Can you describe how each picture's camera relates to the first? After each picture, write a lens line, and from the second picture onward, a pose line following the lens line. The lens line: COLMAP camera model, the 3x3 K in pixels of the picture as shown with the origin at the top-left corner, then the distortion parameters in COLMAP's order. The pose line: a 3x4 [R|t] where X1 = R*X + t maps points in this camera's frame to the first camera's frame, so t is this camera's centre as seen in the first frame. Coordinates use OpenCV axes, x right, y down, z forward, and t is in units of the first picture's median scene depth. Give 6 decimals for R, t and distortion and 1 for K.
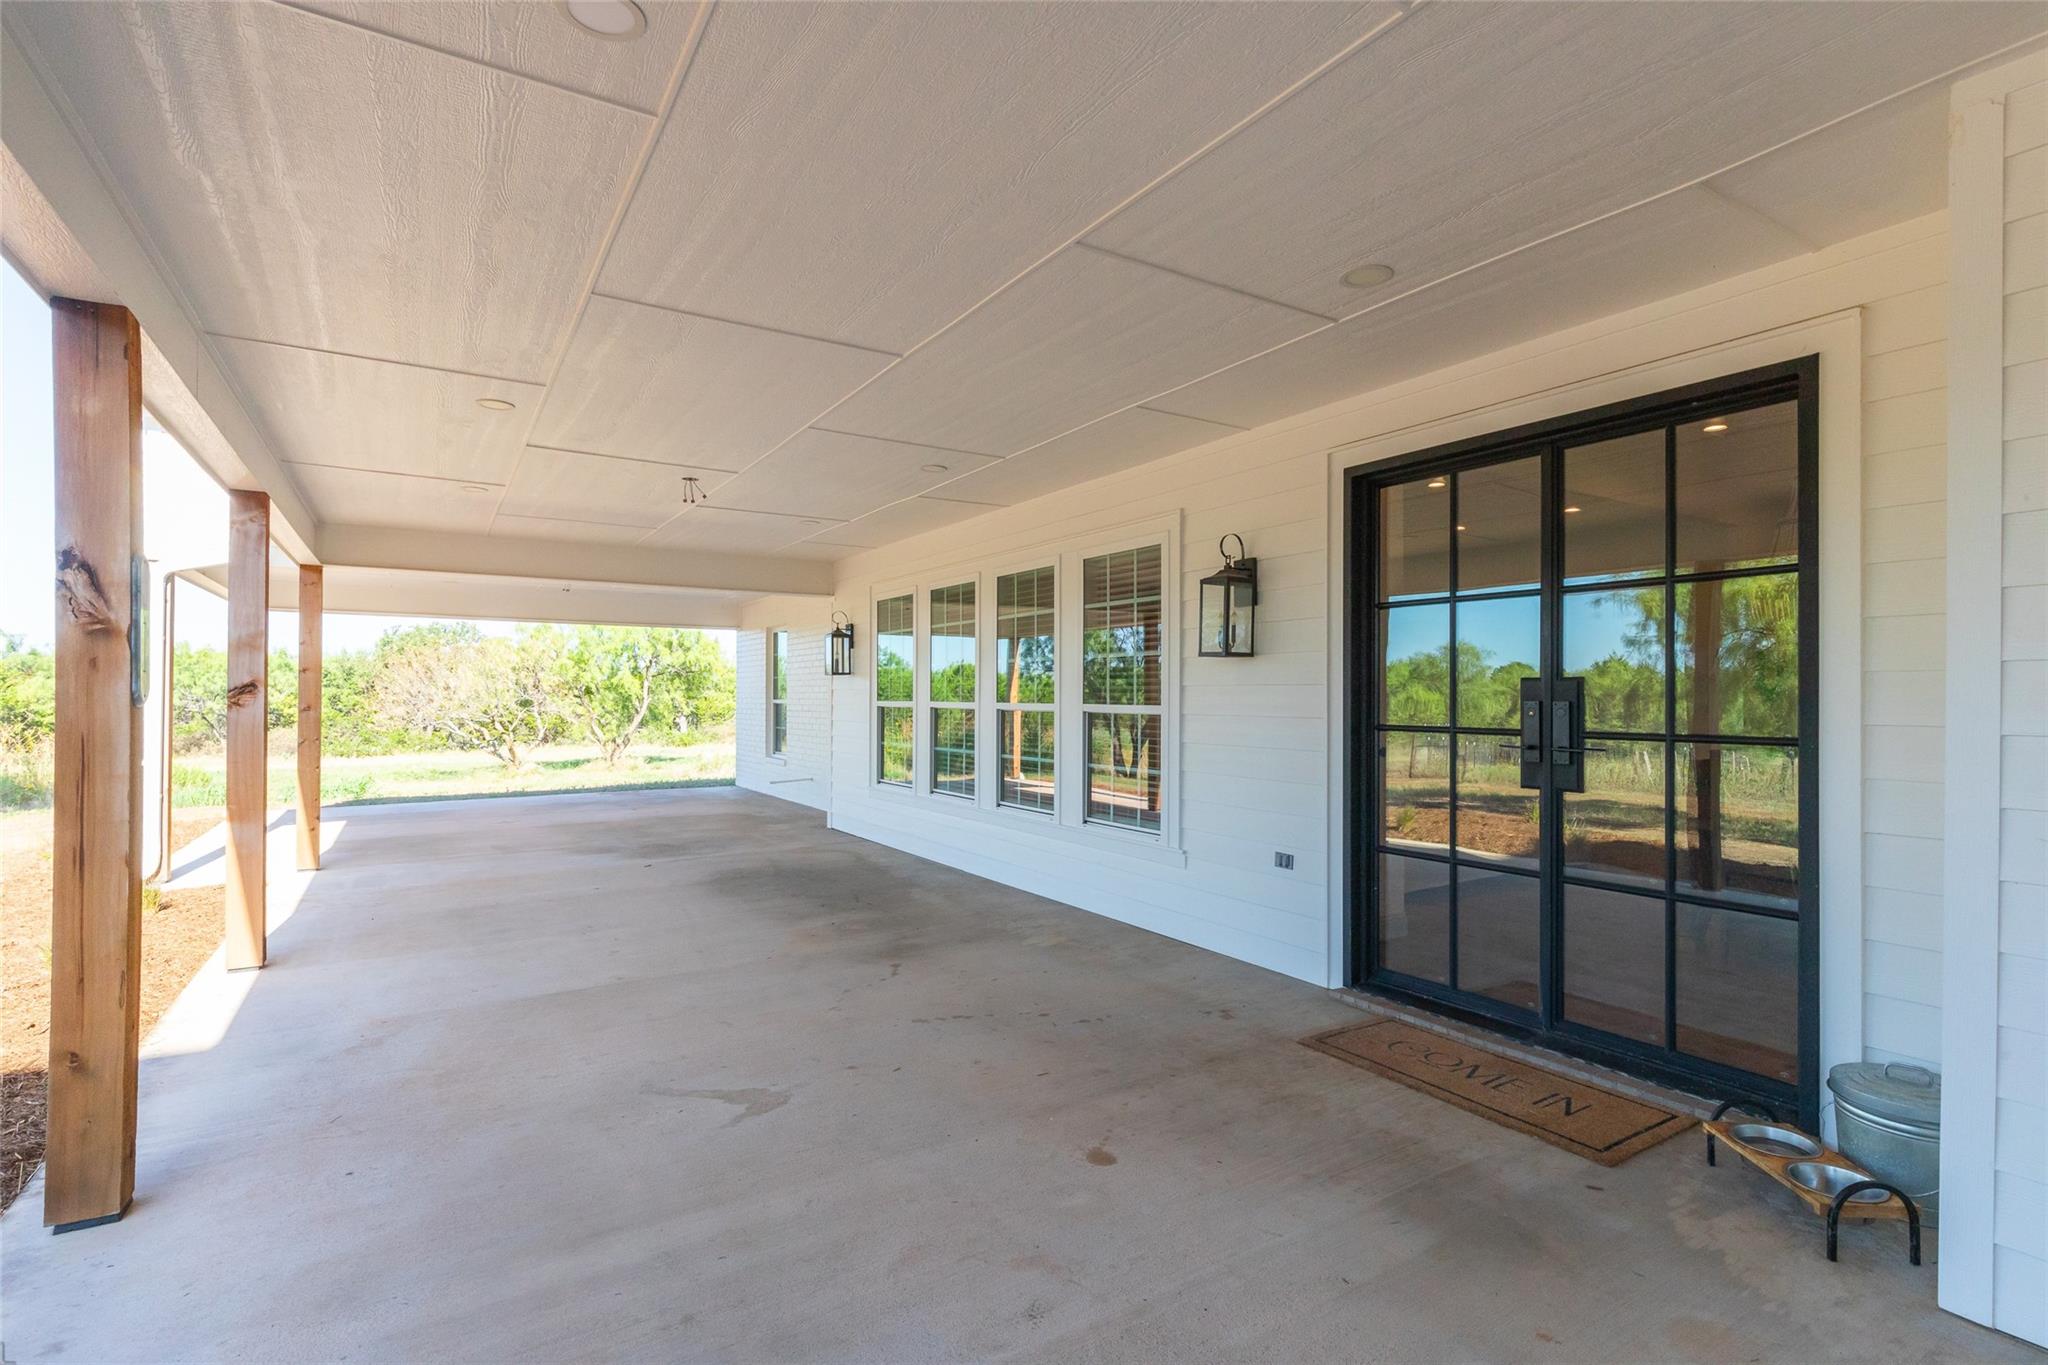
lens RADIAL K [[956.7, 0, 1022.3], [0, 956.7, 690.9], [0, 0, 1]] dist [-0.005022, -0.000398]
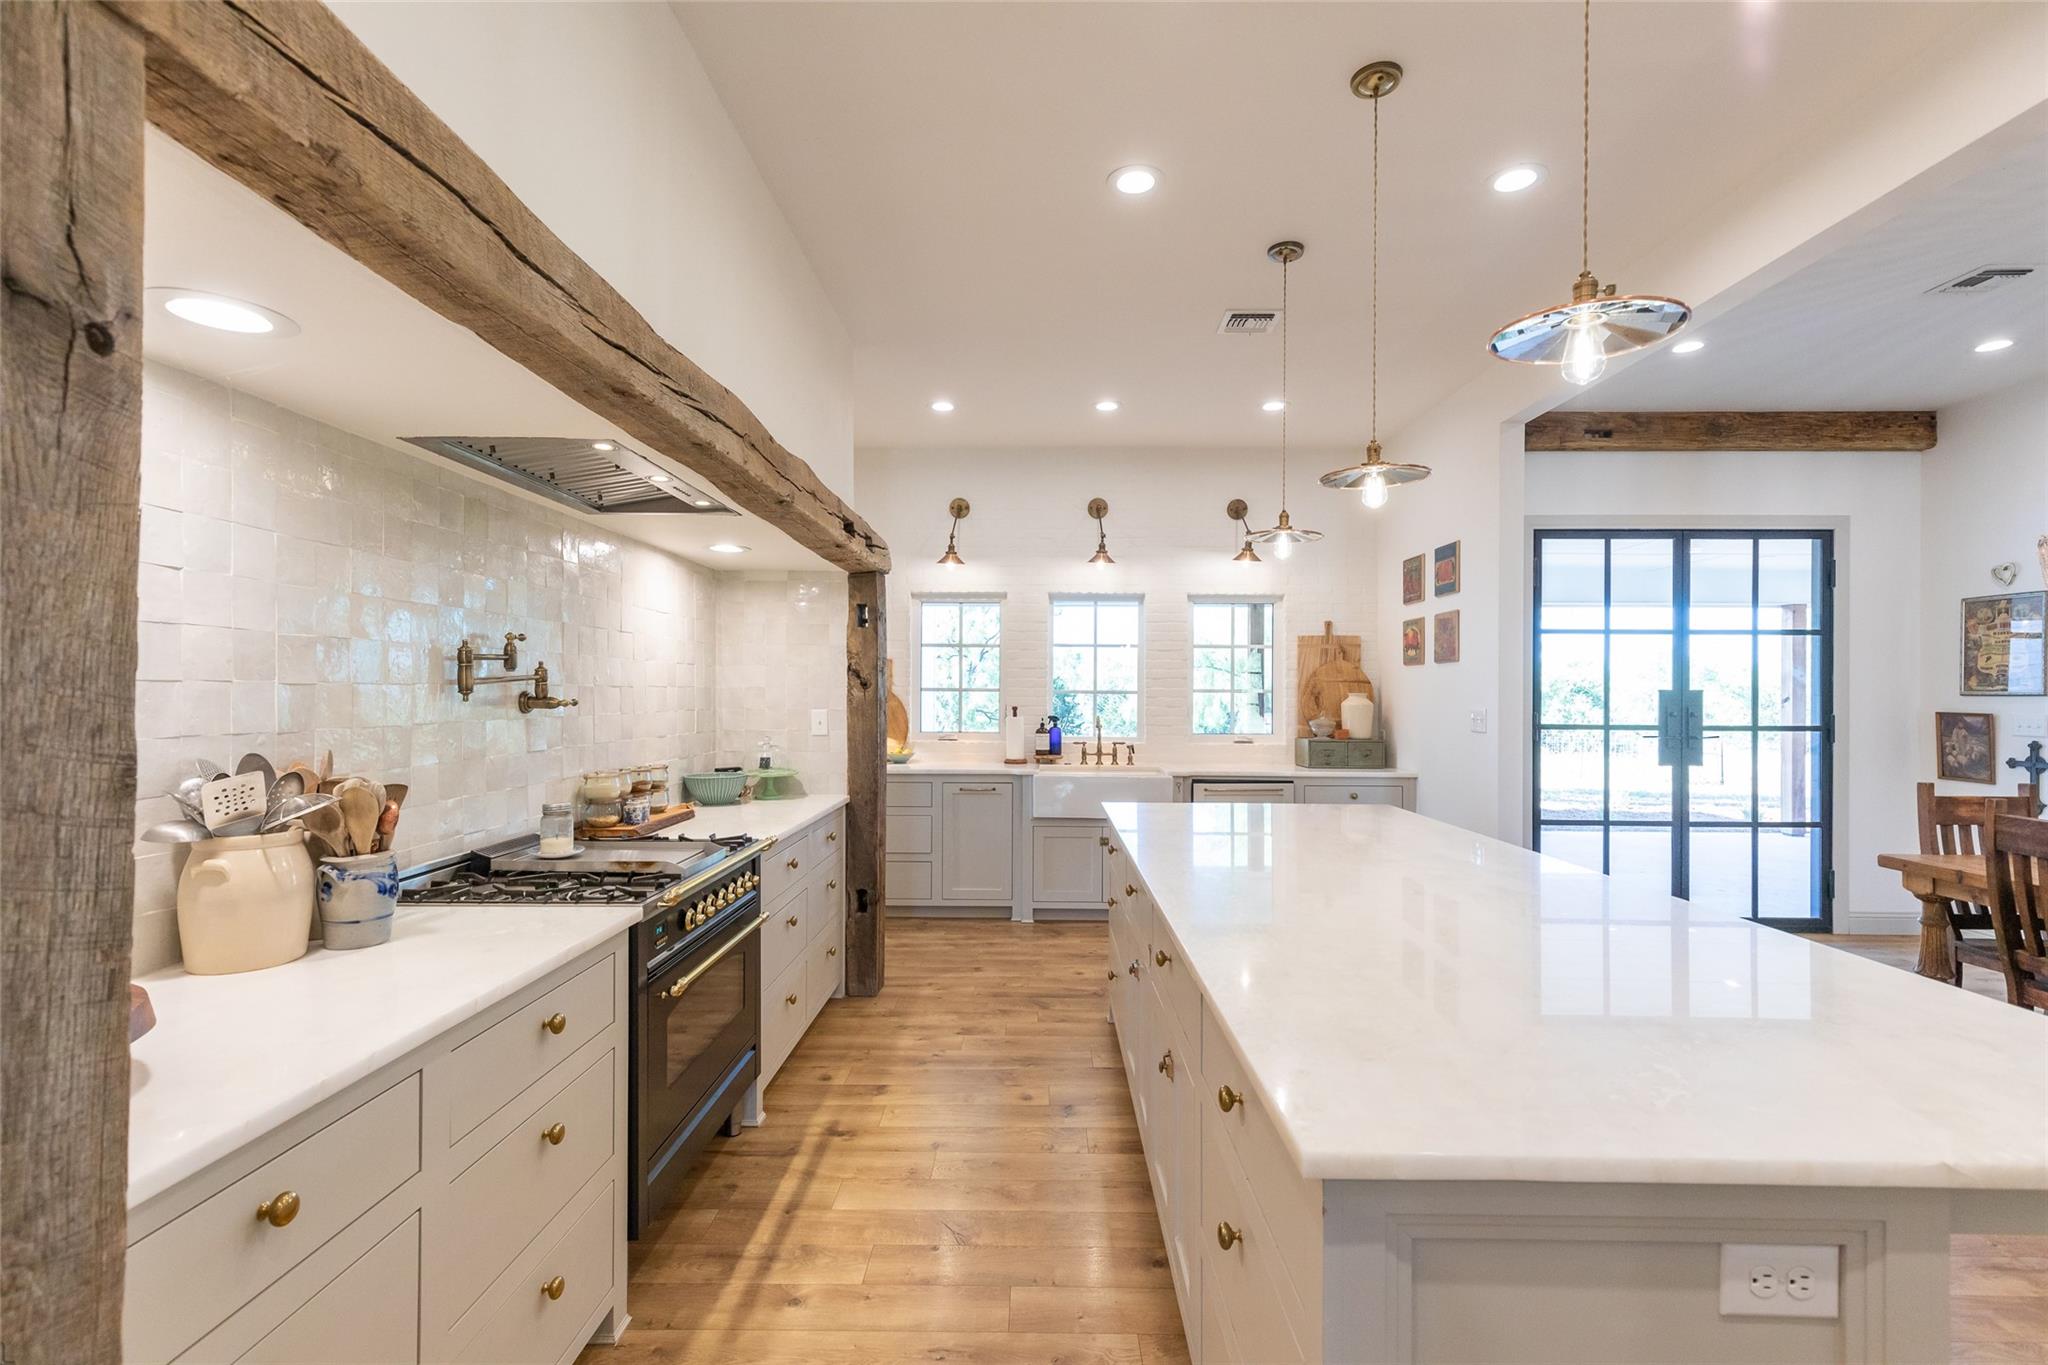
lens RADIAL K [[920.9, 0, 1022.9], [0, 920.9, 693.2], [0, 0, 1]] dist [0.004572, 0.000068]
pose [[0.545994, -0.004251, 0.837778, -1.191389], [-0.004146, 0.999961, 0.007776, -0.016111], [-0.837779, -0.007719, 0.545955, 1.058481]]
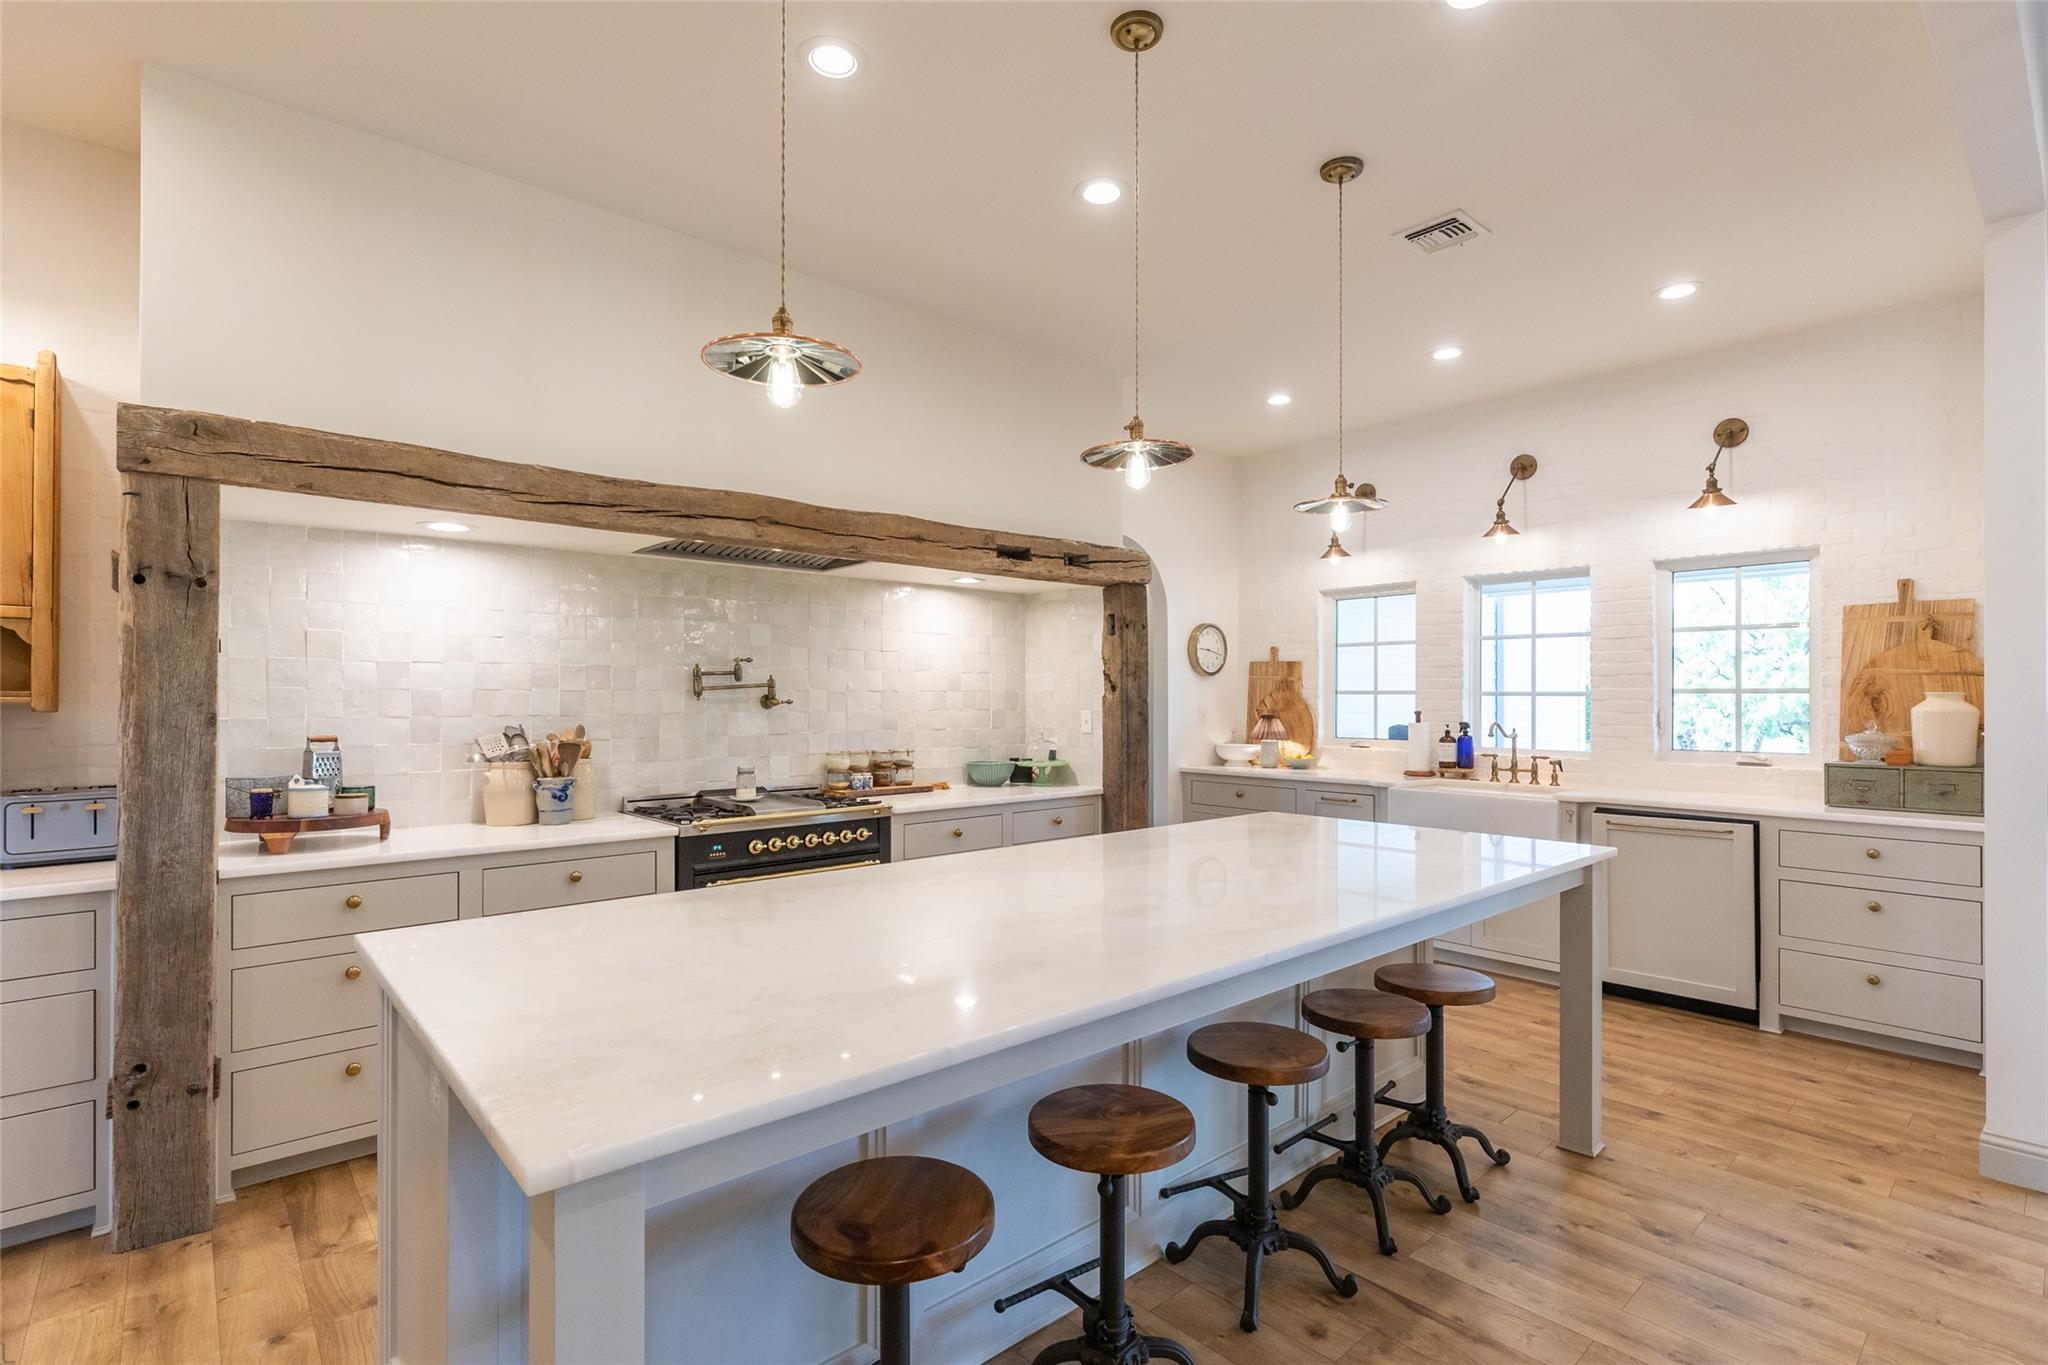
lens RADIAL K [[956.7, 0, 1027.2], [0, 956.7, 694.3], [0, 0, 1]] dist [-0.005022, -0.000398]
pose [[0.988034, -0.005567, 0.154135, -0.747706], [0.005420, 0.999984, 0.001376, -0.011426], [-0.154141, -0.000525, 0.988049, 0.664725]]
